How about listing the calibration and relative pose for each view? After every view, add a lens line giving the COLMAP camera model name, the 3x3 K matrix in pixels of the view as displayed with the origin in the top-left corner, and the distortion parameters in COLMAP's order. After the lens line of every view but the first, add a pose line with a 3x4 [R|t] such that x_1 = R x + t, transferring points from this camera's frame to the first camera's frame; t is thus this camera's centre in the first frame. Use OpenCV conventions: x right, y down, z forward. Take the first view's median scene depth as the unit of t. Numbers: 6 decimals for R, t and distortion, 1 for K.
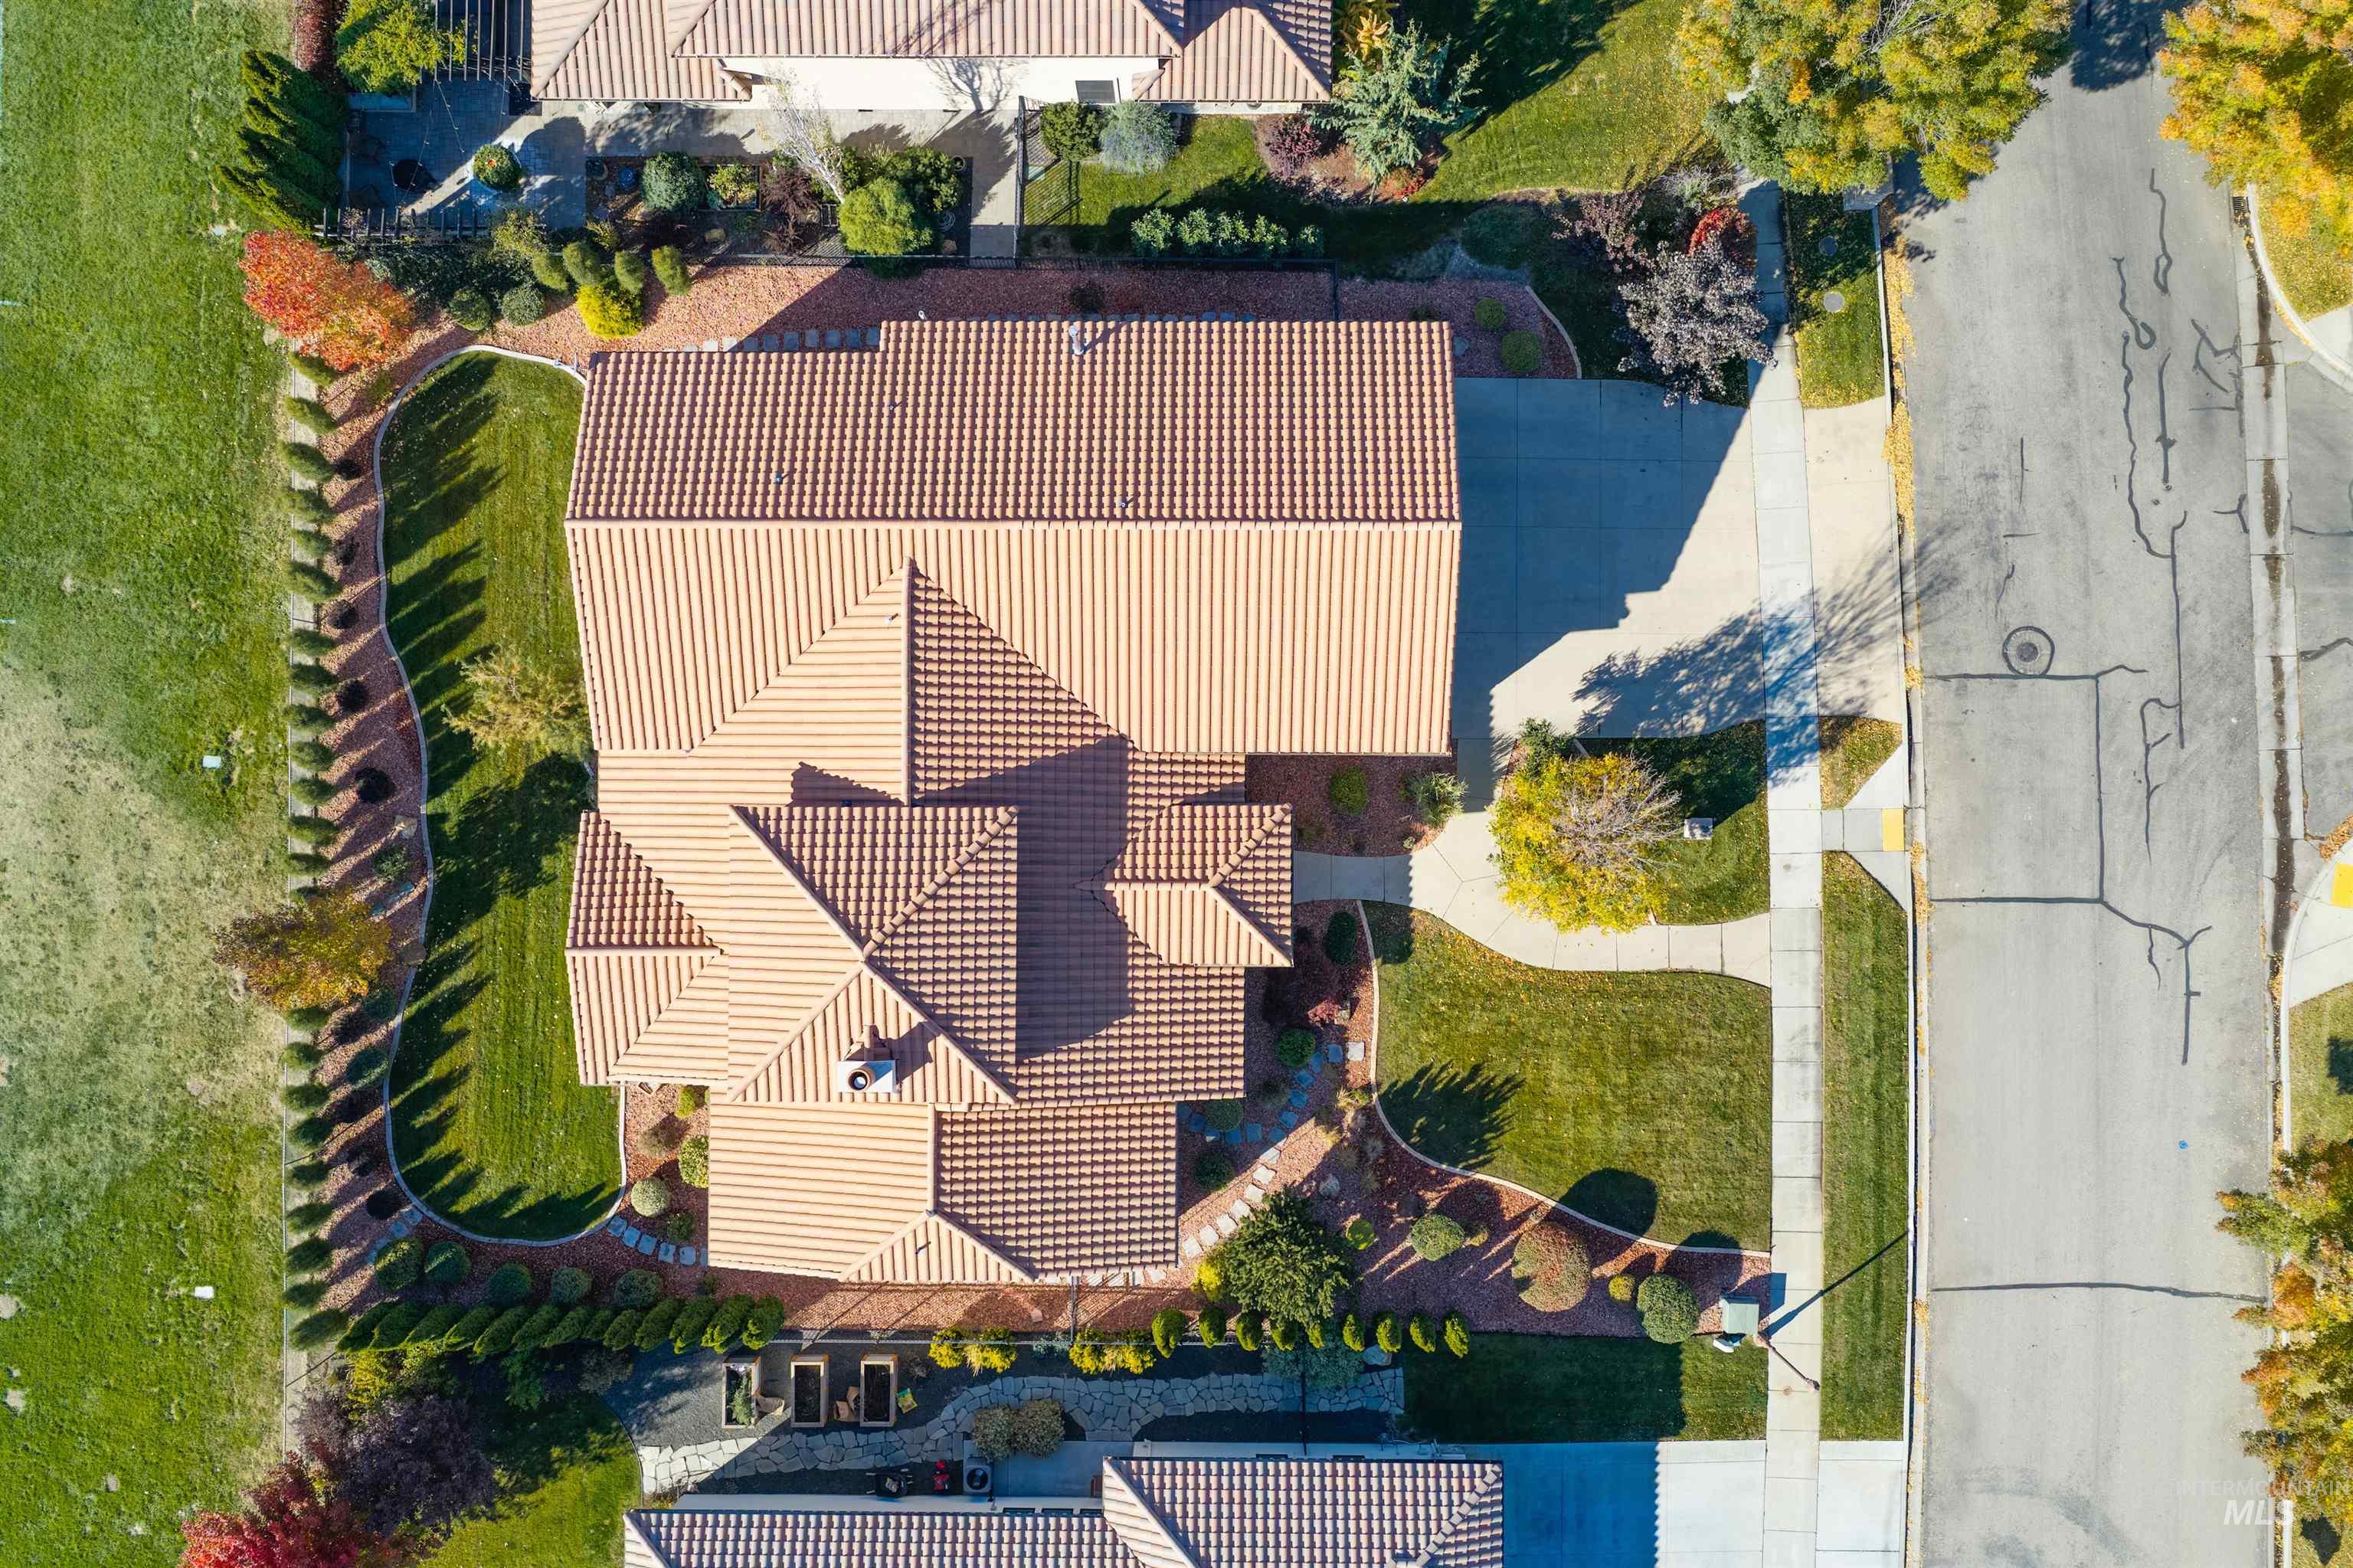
lens RADIAL K [[1938.7, 0, 1176.5], [0, 1938.7, 784.0], [0, 0, 1]] dist [0.009441, -0.009876]
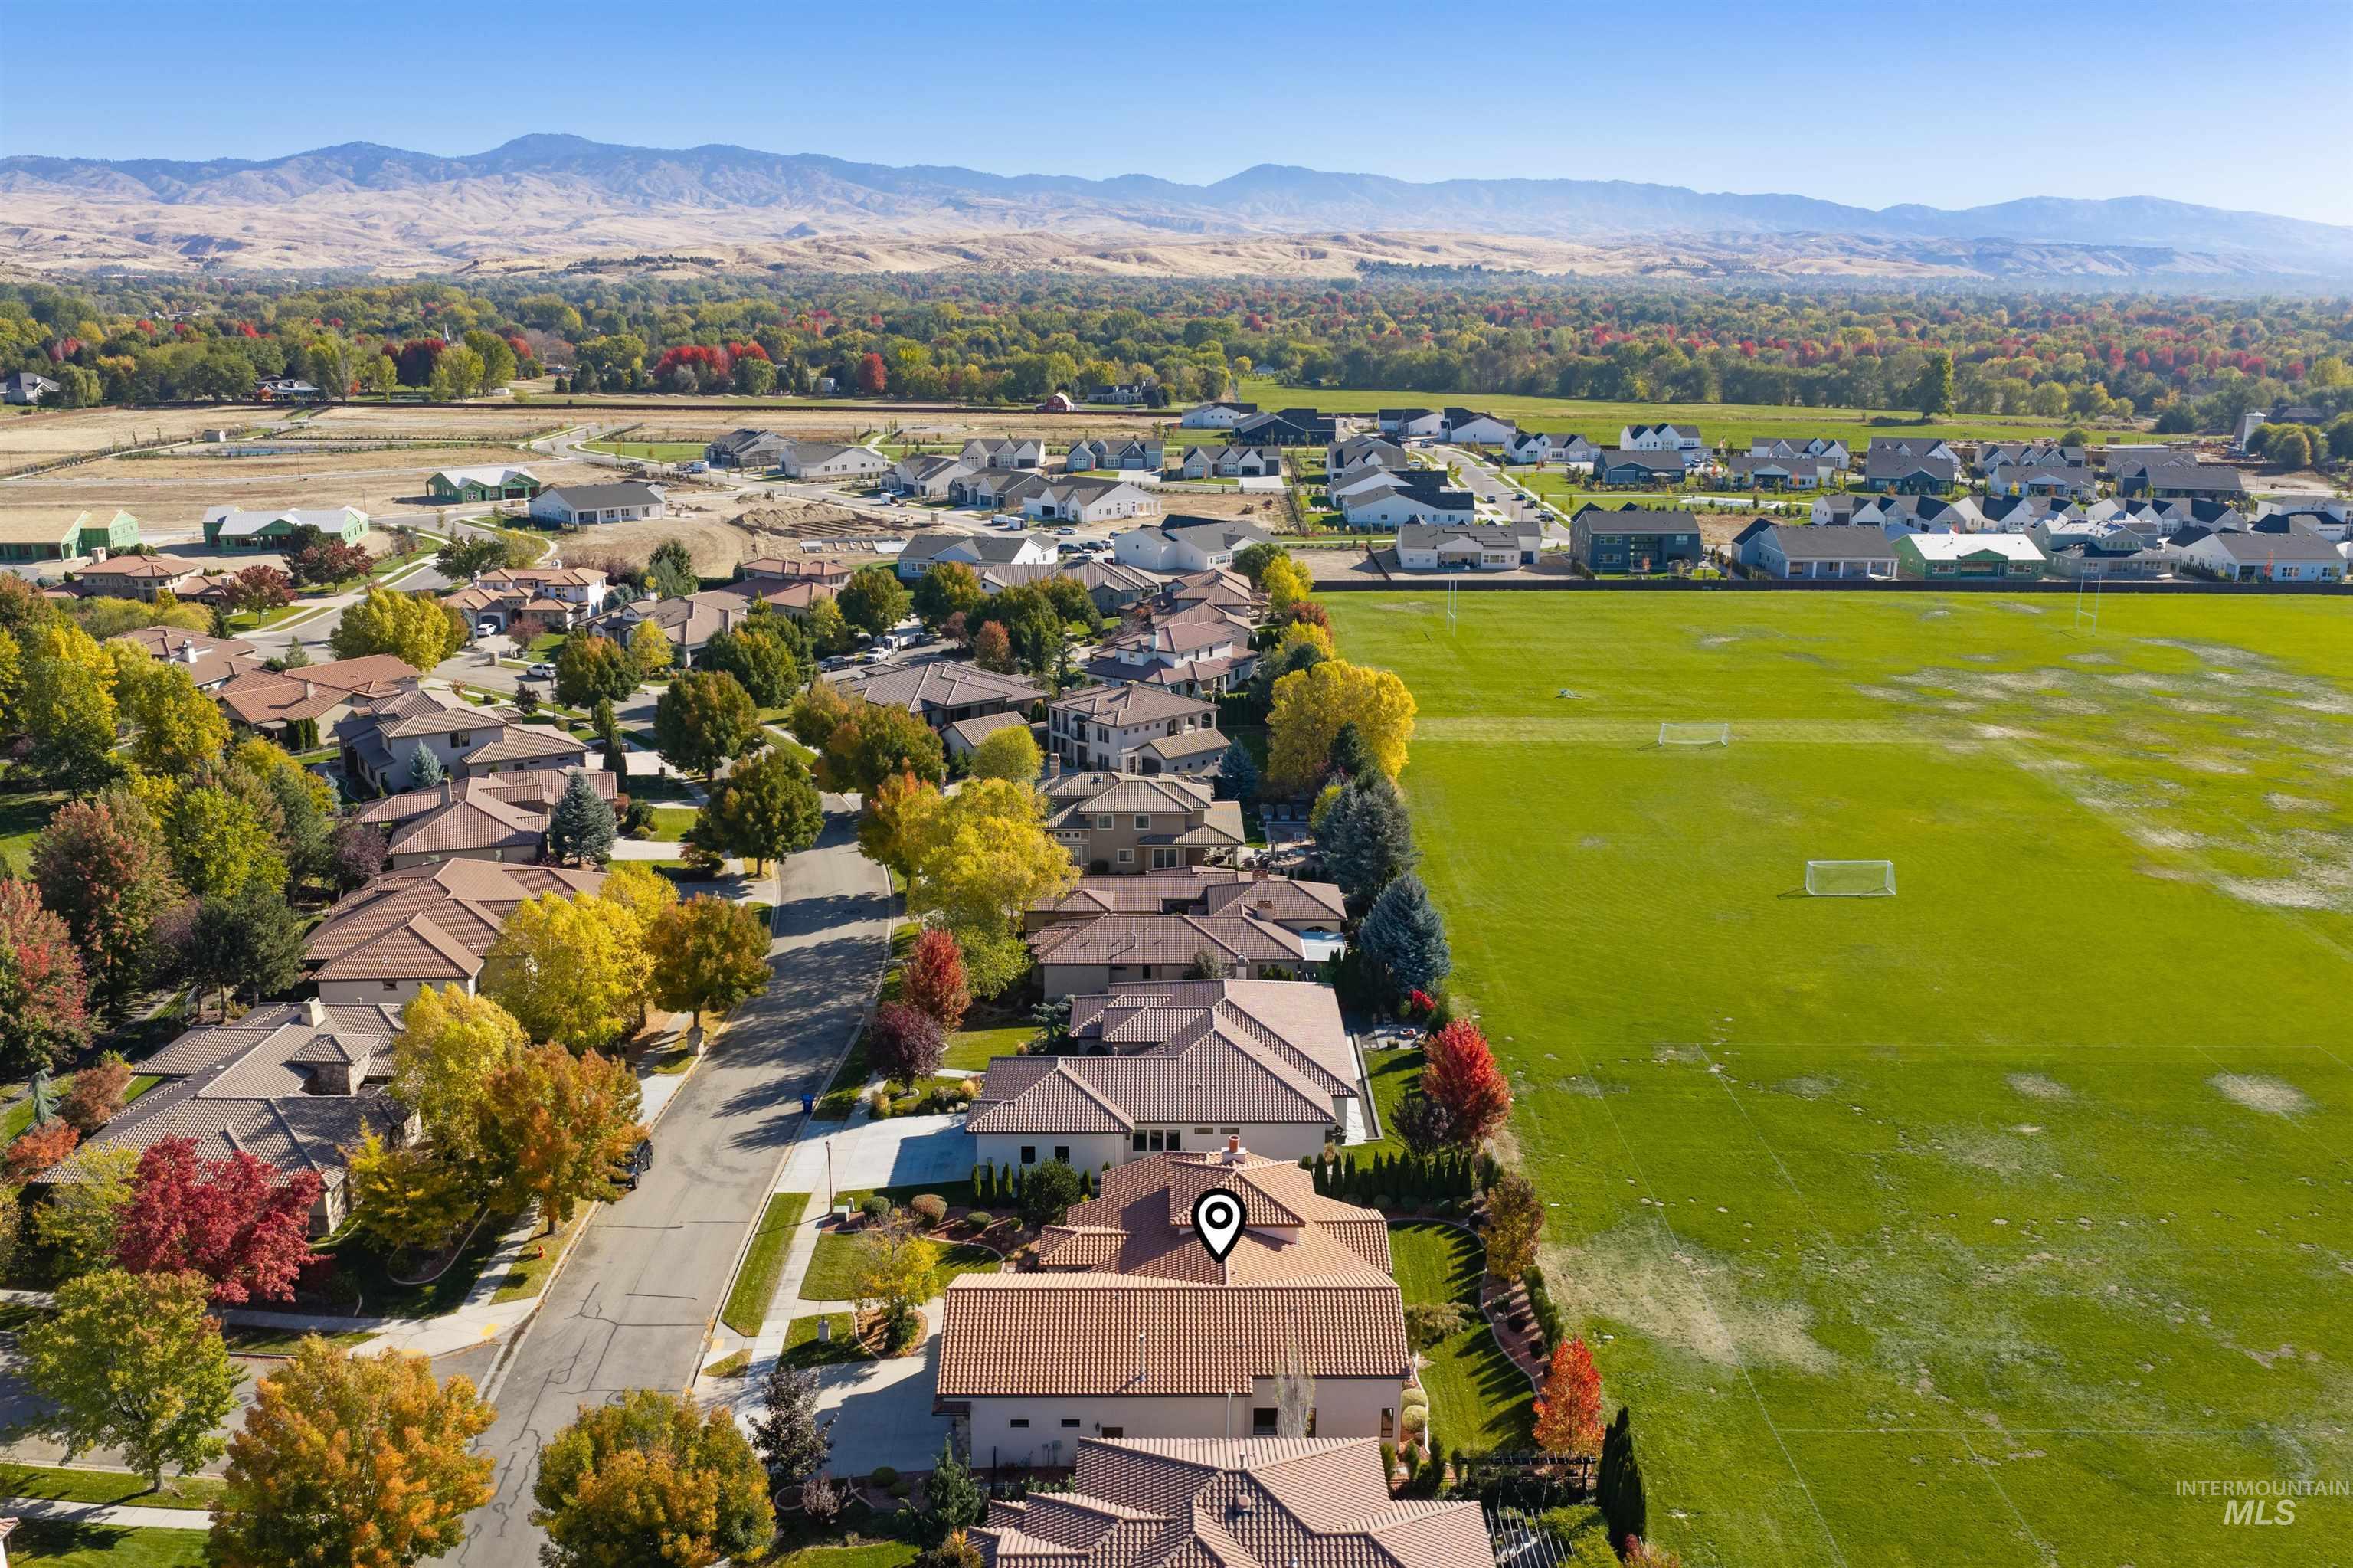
lens RADIAL K [[1938.7, 0, 1176.5], [0, 1938.7, 784.0], [0, 0, 1]] dist [0.009441, -0.009876]
pose [[-0.999842, 0.015128, -0.009327, -0.067873], [-0.012861, -0.253725, 0.967191, -1.672991], [0.012265, 0.967158, 0.253879, 0.000344]]
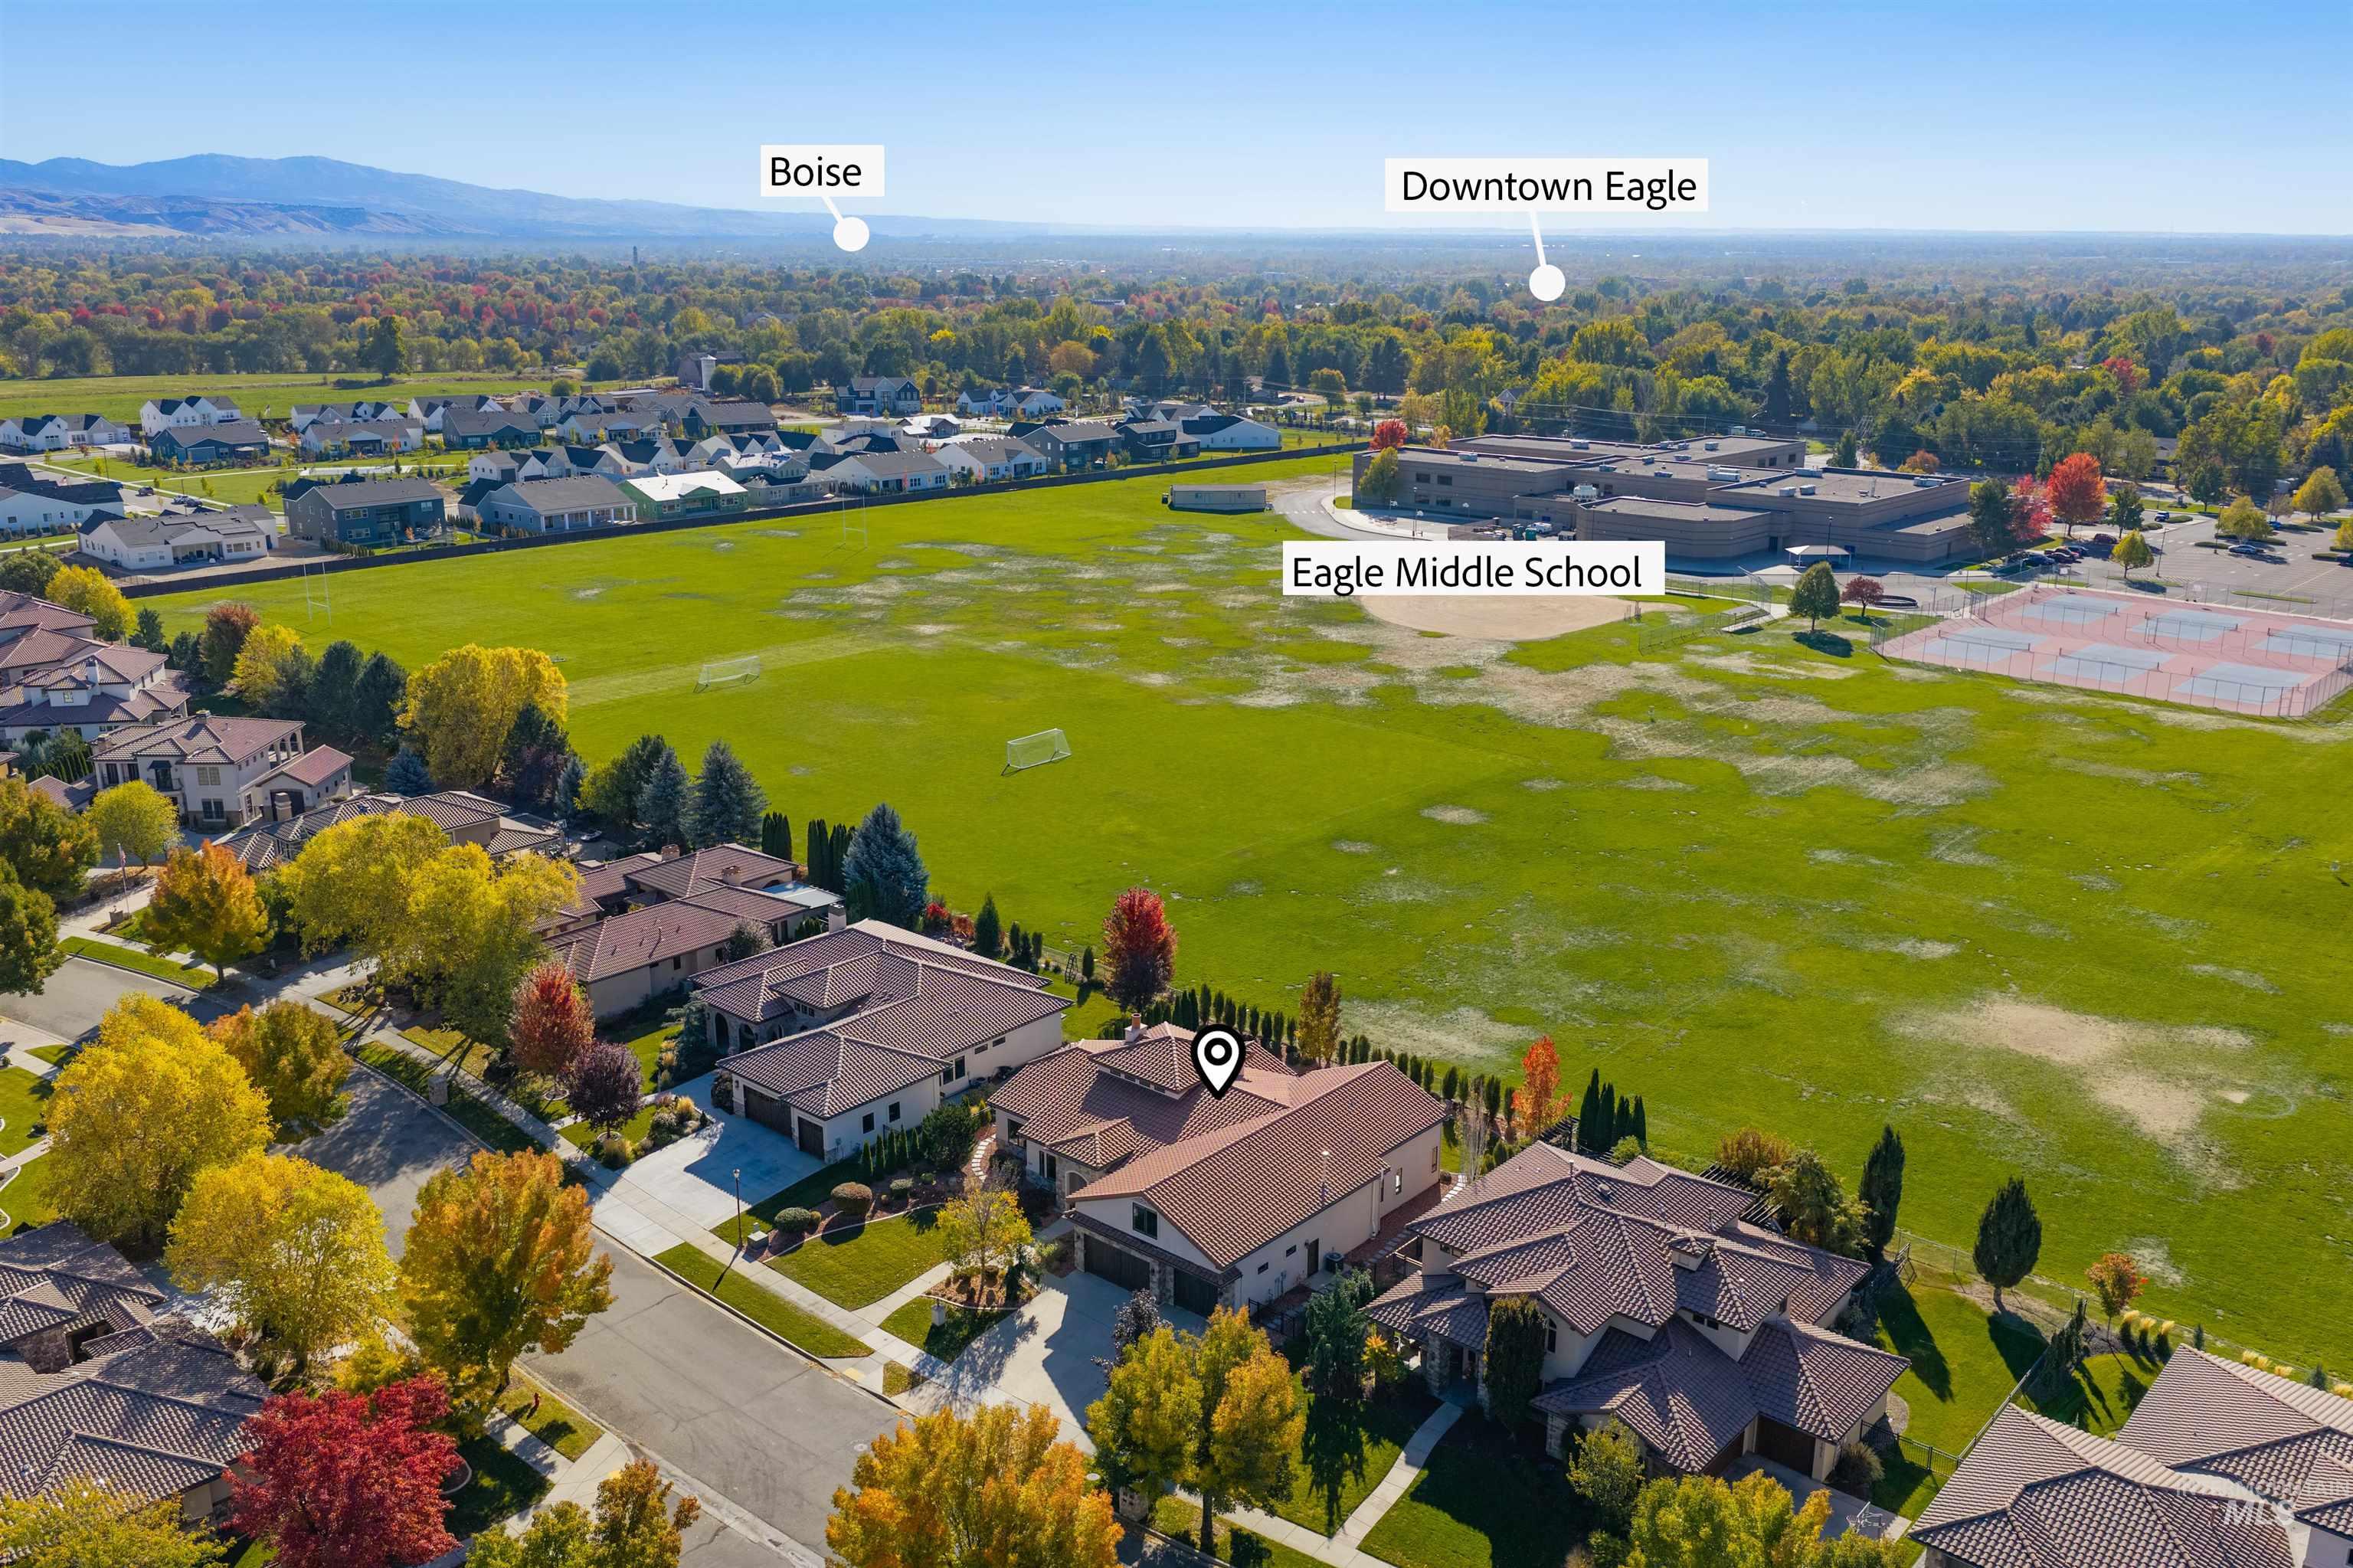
lens RADIAL K [[1938.7, 0, 1176.5], [0, 1938.7, 784.0], [0, 0, 1]] dist [0.009441, -0.009876]
pose [[-0.655306, 0.217318, -0.723427, 1.347218], [-0.755322, -0.178490, 0.630579, -1.226880], [0.007911, 0.959643, 0.281111, -0.014672]]
